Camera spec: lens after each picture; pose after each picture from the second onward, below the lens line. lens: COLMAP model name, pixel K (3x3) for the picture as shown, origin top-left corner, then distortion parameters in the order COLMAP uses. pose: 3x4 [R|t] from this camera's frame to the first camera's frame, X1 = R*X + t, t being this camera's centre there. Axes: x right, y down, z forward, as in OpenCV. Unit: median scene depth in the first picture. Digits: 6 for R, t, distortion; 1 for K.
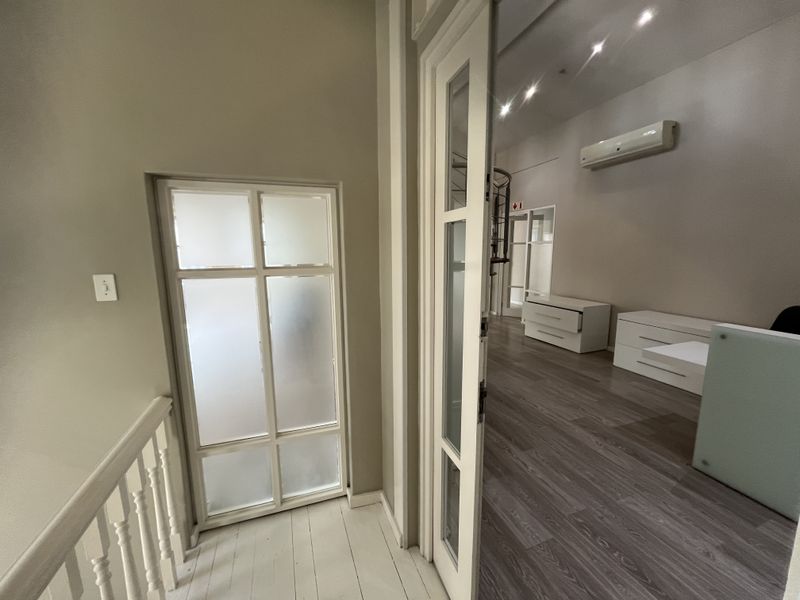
lens RADIAL K [[323.7, 0, 399.3], [0, 323.7, 300.9], [0, 0, 1]] dist [-0.001404, -0.000025]
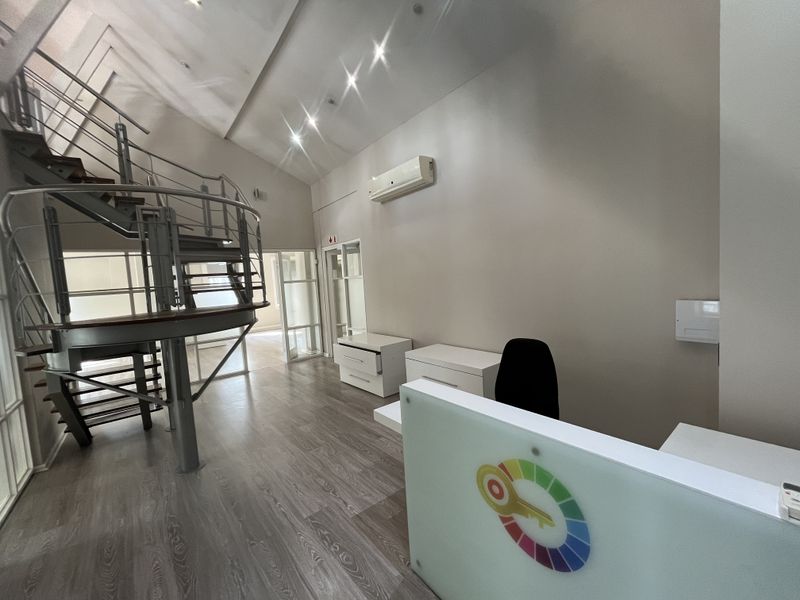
lens RADIAL K [[323.7, 0, 399.7], [0, 323.7, 299.5], [0, 0, 1]] dist [-0.001404, -0.000025]
pose [[0.942314, -0.075947, 0.326002, 0.336260], [0.108189, 0.990750, -0.081913, -0.032769], [-0.316765, 0.112457, 0.941814, 0.101676]]
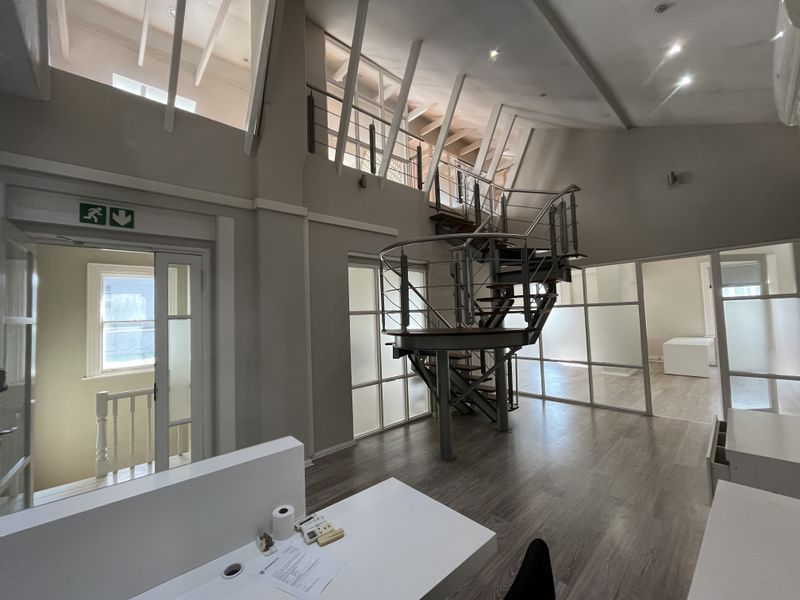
lens RADIAL K [[323.7, 0, 399.3], [0, 323.7, 300.5], [0, 0, 1]] dist [-0.001404, -0.000025]
pose [[0.380790, -0.044856, -0.923573, 0.820646], [-0.114556, 0.988839, -0.095257, -0.086363], [0.917538, 0.142074, 0.371402, 0.425024]]
